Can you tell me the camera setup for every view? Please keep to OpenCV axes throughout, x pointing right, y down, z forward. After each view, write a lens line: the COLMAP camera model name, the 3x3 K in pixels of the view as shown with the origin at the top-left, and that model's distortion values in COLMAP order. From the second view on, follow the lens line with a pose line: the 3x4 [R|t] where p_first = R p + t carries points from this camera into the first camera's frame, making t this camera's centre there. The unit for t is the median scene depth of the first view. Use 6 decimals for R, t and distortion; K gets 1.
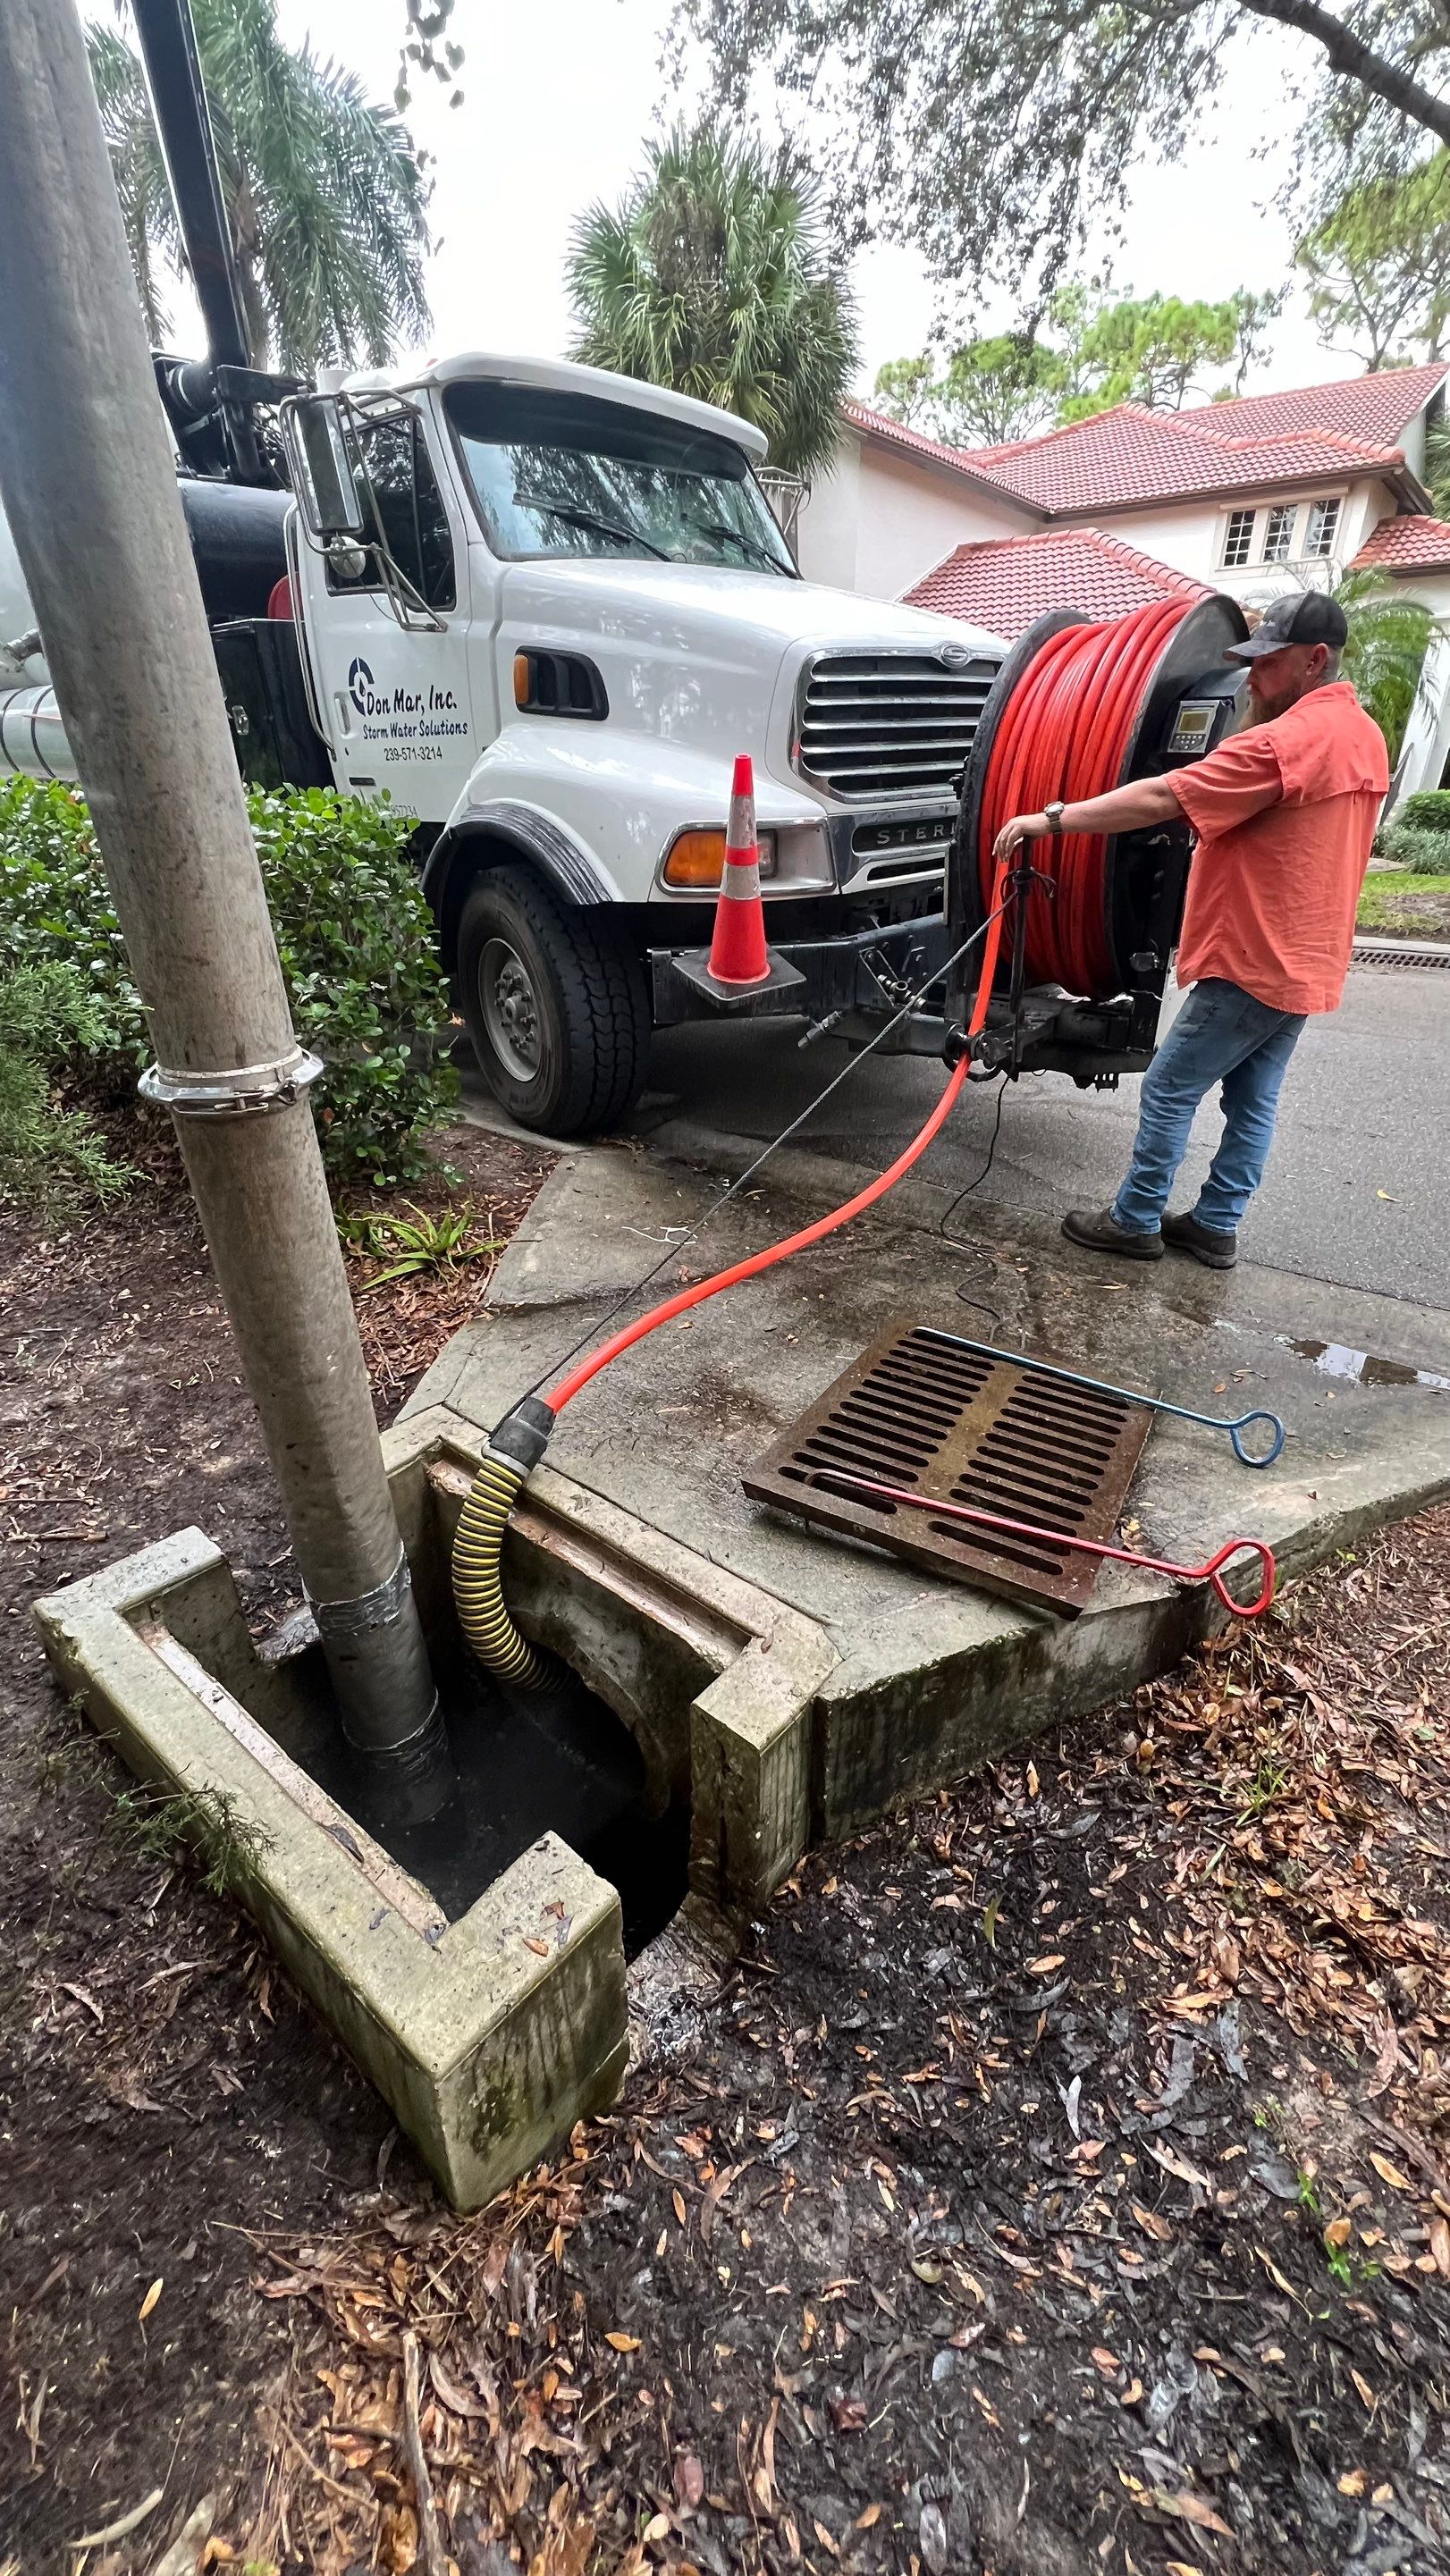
lens RADIAL K [[1027.8, 0, 725.0], [0, 1027.8, 1288.0], [0, 0, 1]] dist [-0.008197, 0.003024]
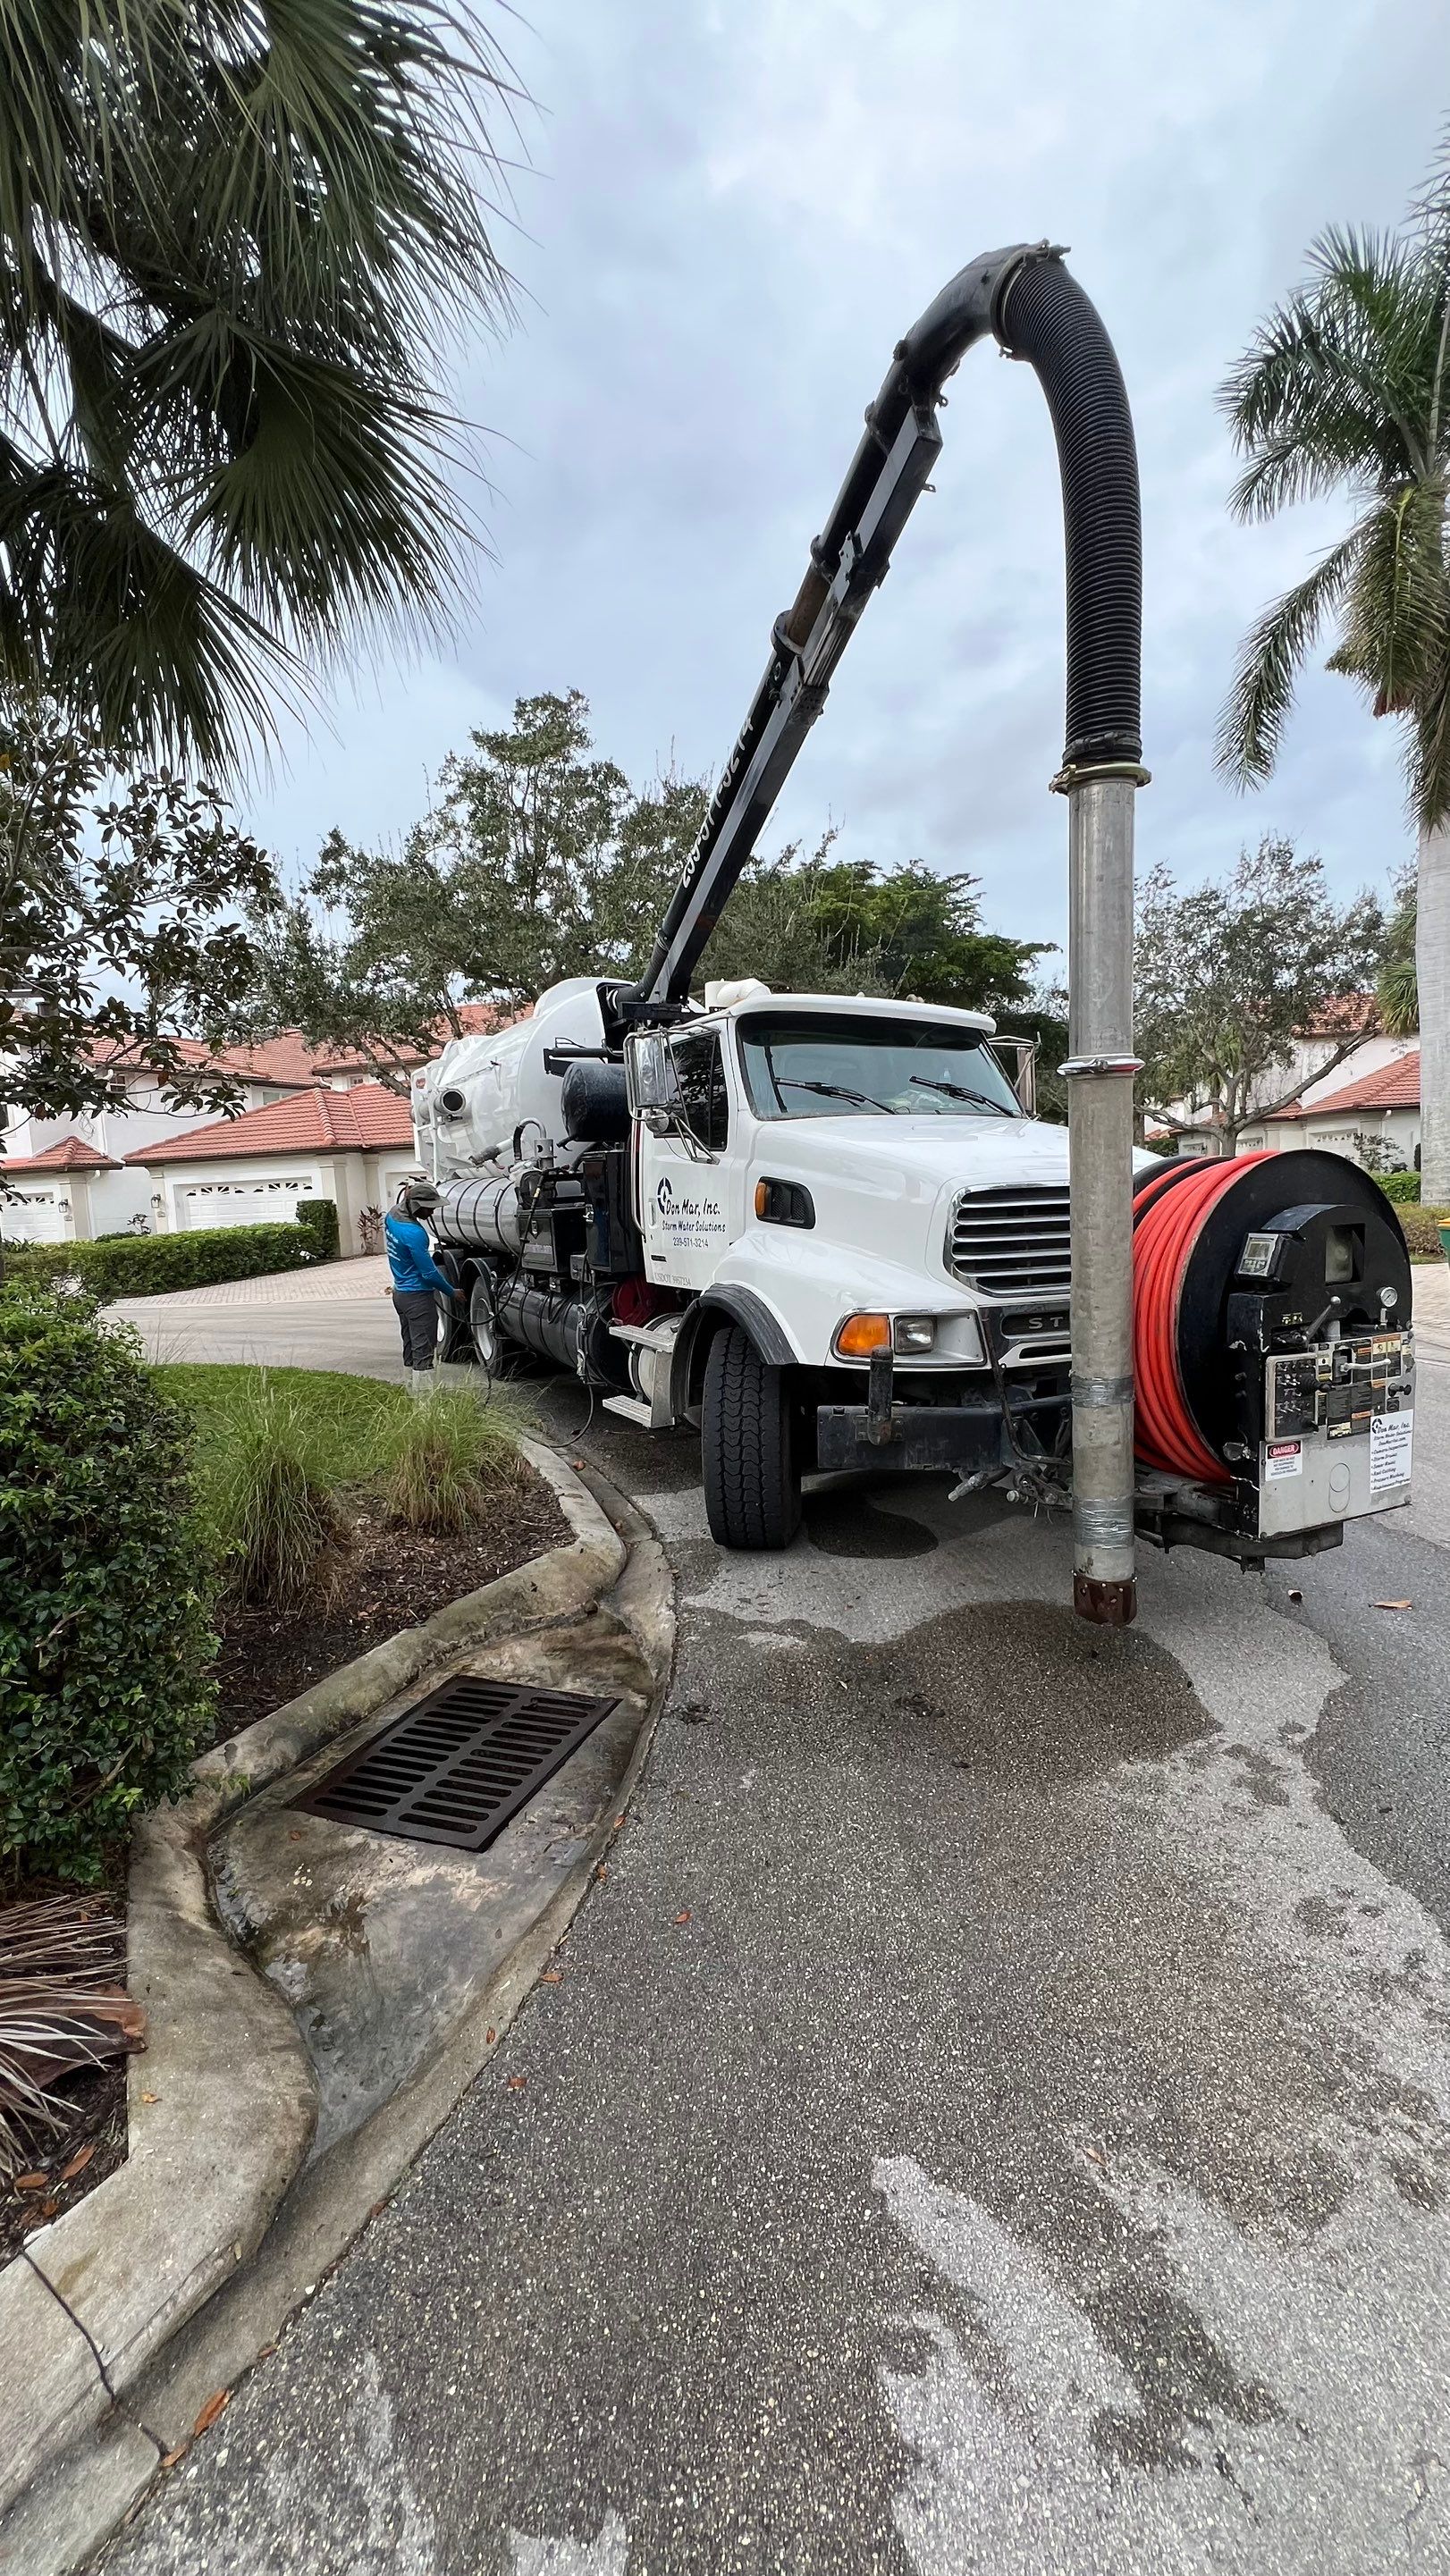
lens RADIAL K [[1026.0, 0, 726.0], [0, 1026.0, 1285.7], [0, 0, 1]] dist [0.000340, 0.000438]
pose [[0.940845, 0.031841, -0.337338, 0.212209], [-0.158938, 0.920726, -0.356374, -0.011700], [0.299249, 0.388908, 0.871321, -0.124704]]
